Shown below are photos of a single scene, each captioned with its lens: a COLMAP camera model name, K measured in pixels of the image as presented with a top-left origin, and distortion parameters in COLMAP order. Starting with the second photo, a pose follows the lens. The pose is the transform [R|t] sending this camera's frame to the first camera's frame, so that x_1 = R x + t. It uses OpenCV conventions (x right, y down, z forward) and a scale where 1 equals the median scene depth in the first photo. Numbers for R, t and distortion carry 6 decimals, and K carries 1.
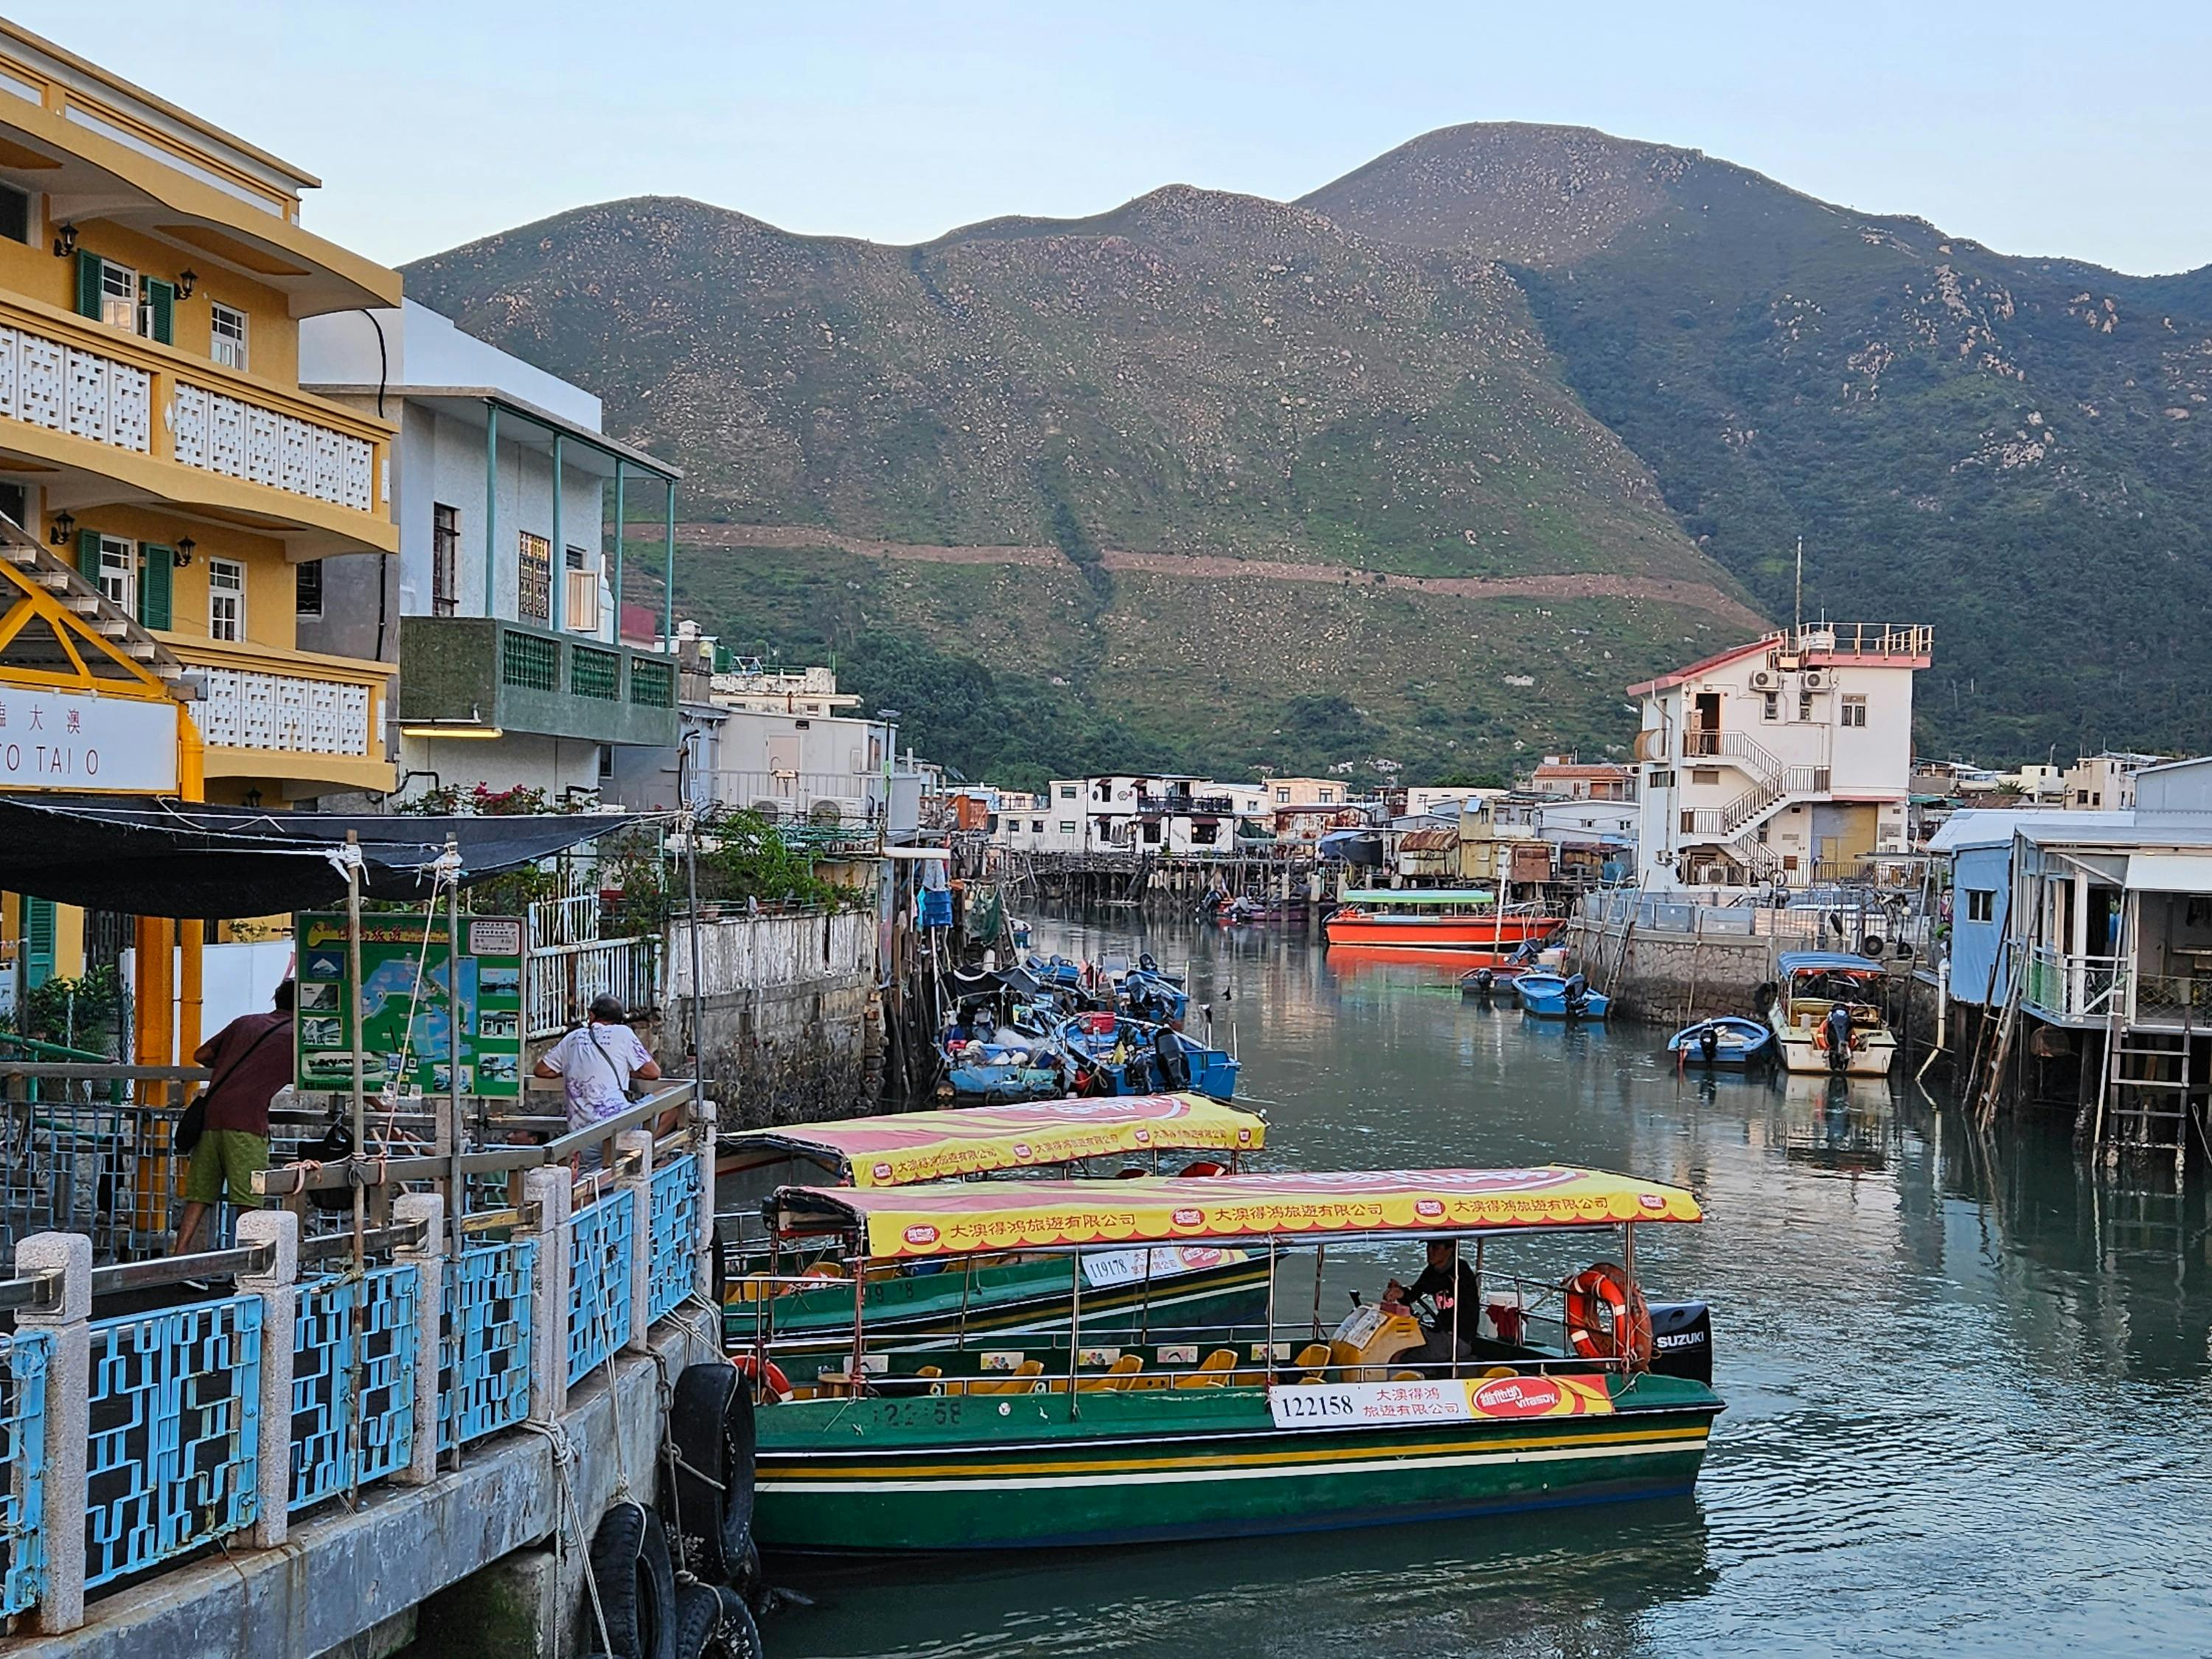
lens RADIAL K [[1609.7, 0, 1098.8], [0, 1609.7, 828.9], [0, 0, 1]] dist [0.087817, -0.005893]
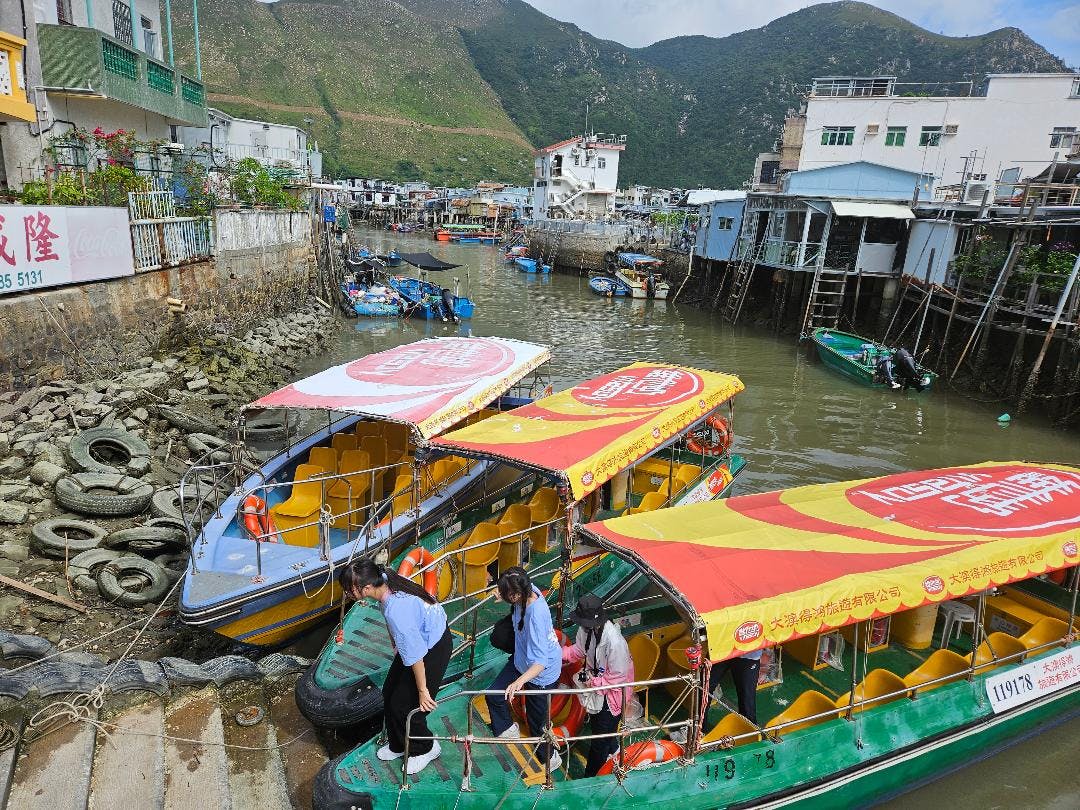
lens RADIAL K [[785.9, 0, 547.9], [0, 785.9, 387.5], [0, 0, 1]] dist [0.087817, -0.005893]
pose [[0.991713, -0.001370, 0.128468, 0.171632], [-0.032642, 0.964442, 0.262271, -0.055339], [-0.124259, -0.264291, 0.956405, -0.596023]]
